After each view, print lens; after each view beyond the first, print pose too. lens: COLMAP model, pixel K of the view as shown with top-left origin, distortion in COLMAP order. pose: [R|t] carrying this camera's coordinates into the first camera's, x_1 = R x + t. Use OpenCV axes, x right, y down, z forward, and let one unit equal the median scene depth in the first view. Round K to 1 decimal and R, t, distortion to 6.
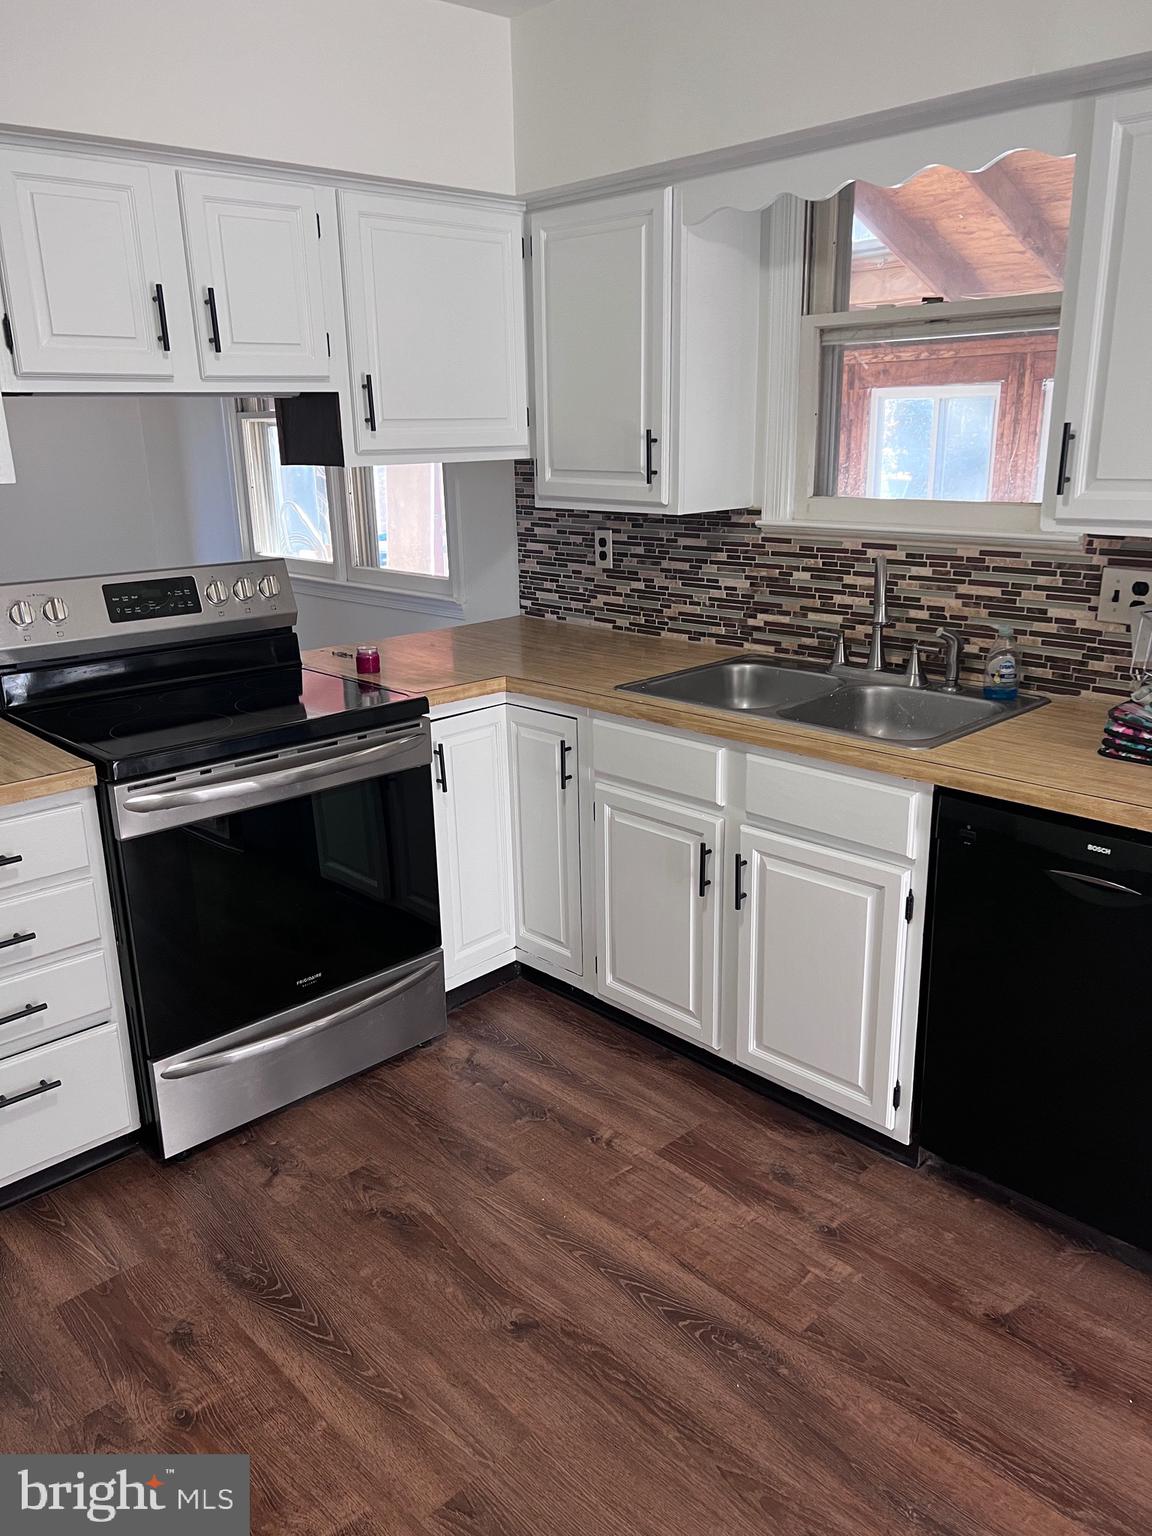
lens RADIAL K [[1150.6, 0, 572.6], [0, 1150.6, 776.5], [0, 0, 1]] dist [0.061325, -0.071453]
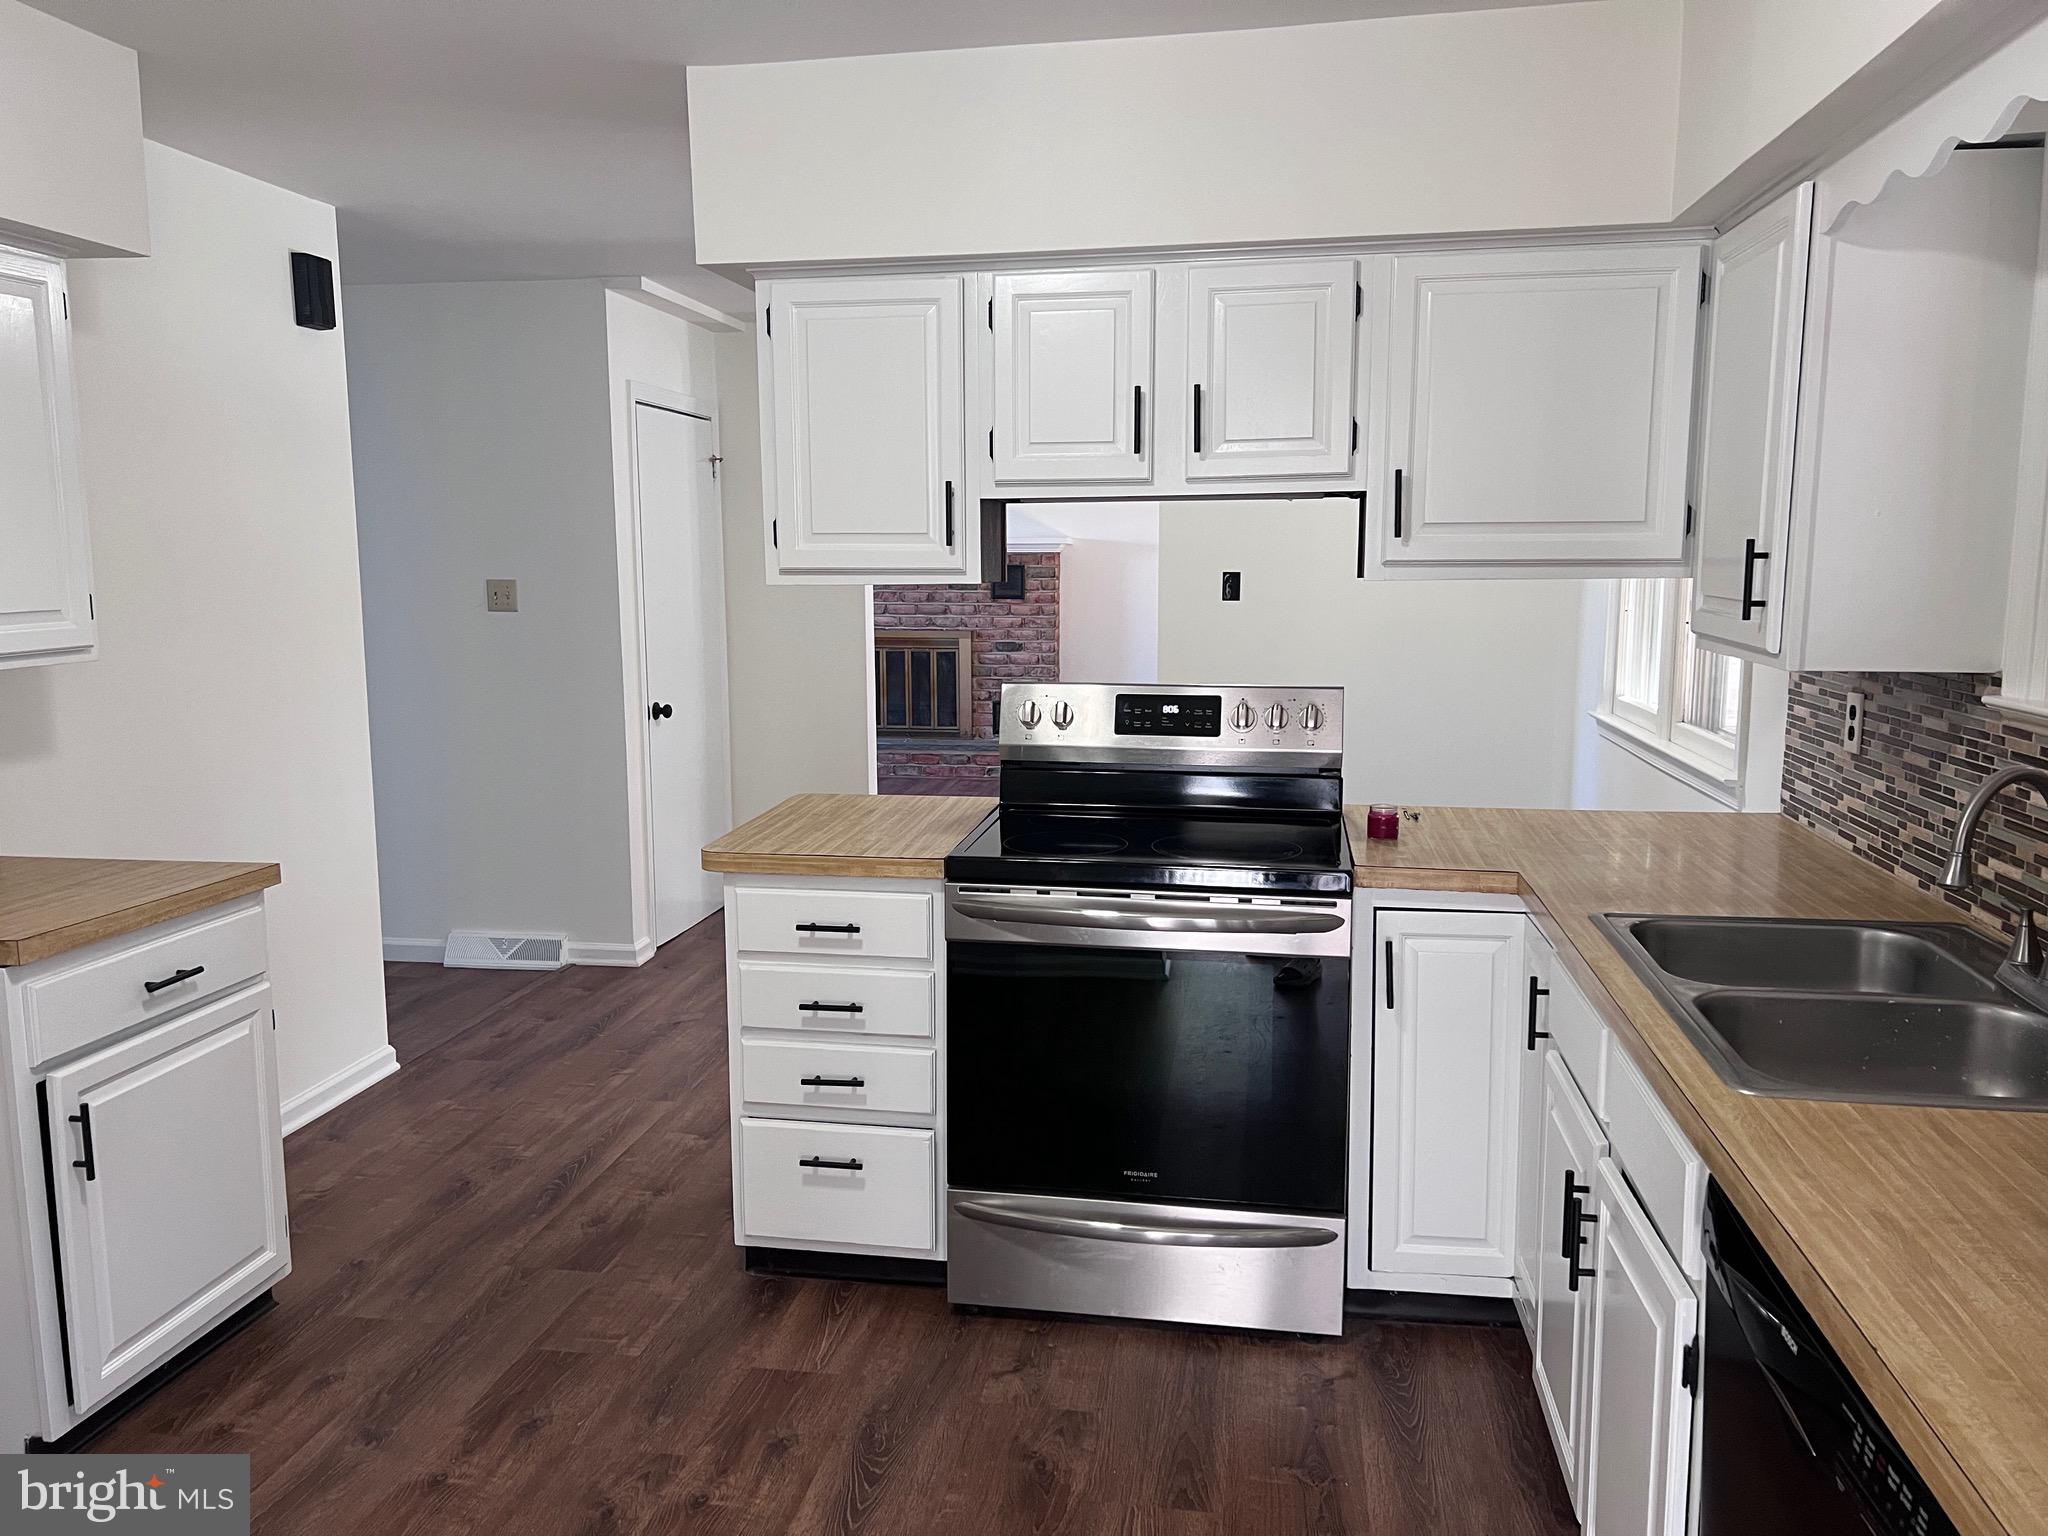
lens RADIAL K [[1534.2, 0, 1007.8], [0, 1534.2, 760.6], [0, 0, 1]] dist [0.061325, -0.071453]
pose [[0.596238, 0.127702, -0.792586, 0.526254], [-0.240358, 0.970376, -0.024466, -0.059600], [0.765982, 0.205092, 0.609269, 0.183068]]
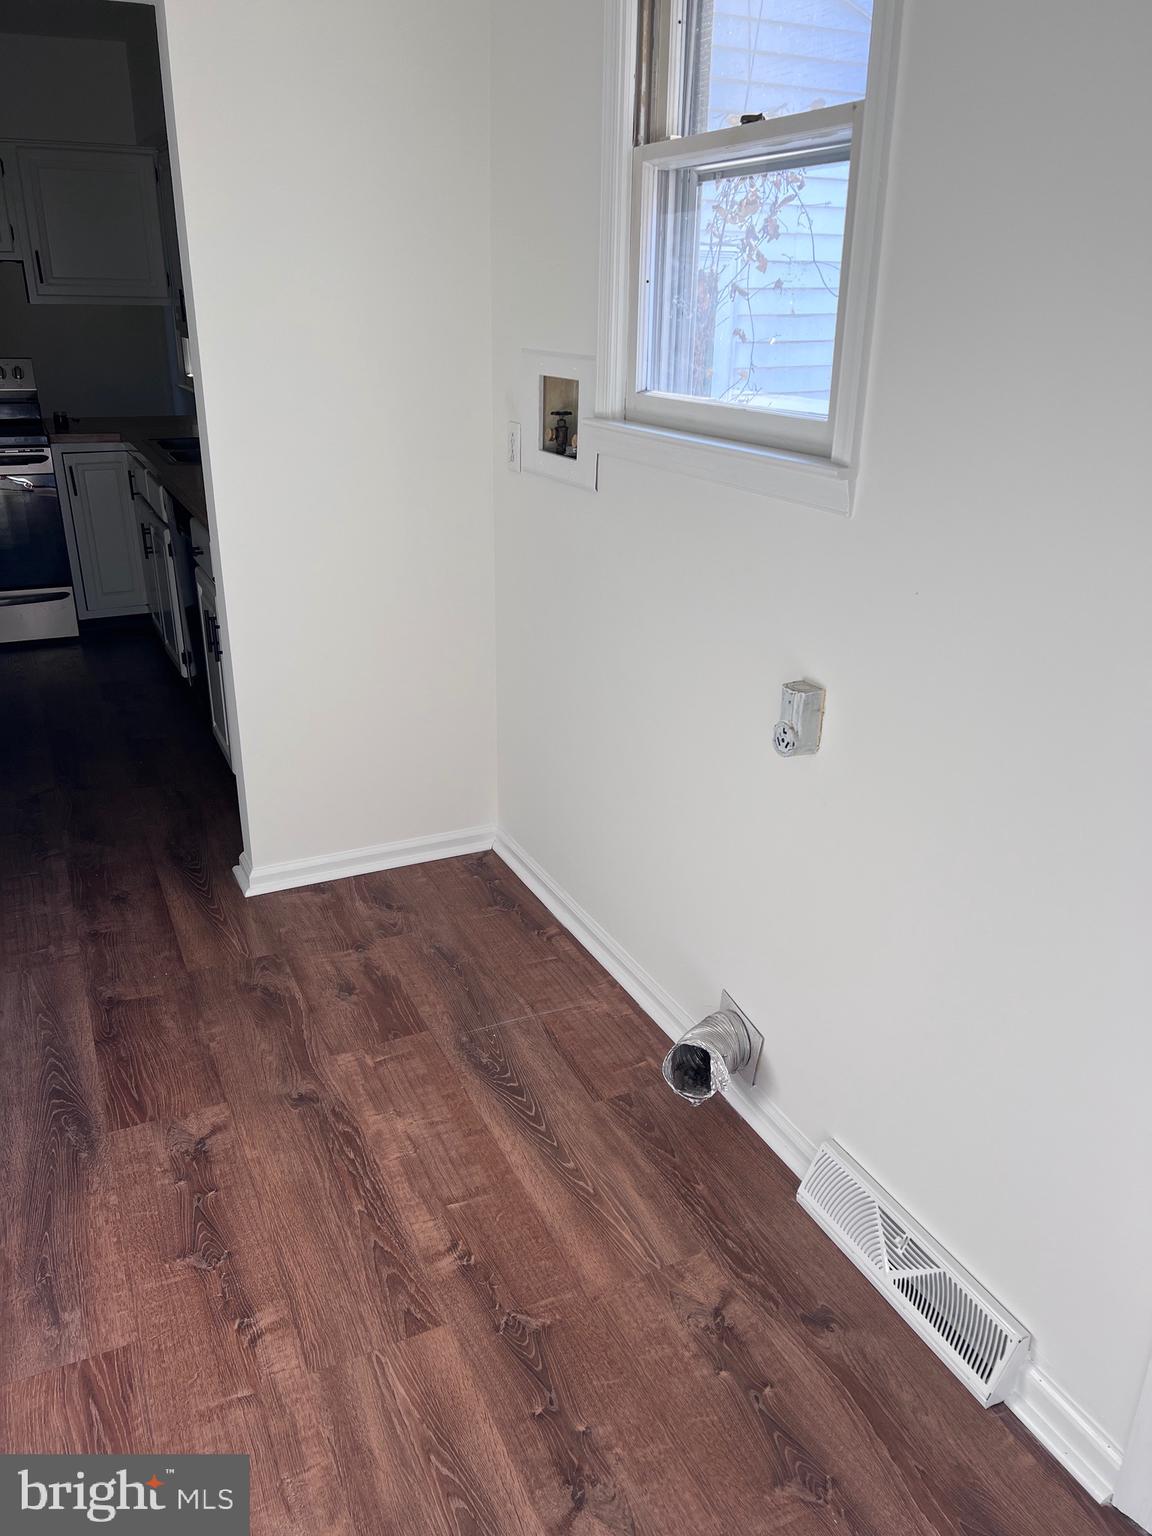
lens RADIAL K [[1150.6, 0, 574.3], [0, 1150.6, 778.3], [0, 0, 1]] dist [0.061325, -0.071453]
pose [[0.949471, 0.150654, -0.275334, 1.218016], [-0.124686, 0.986124, 0.109603, 0.156372], [0.288025, -0.069735, 0.955080, -0.535854]]
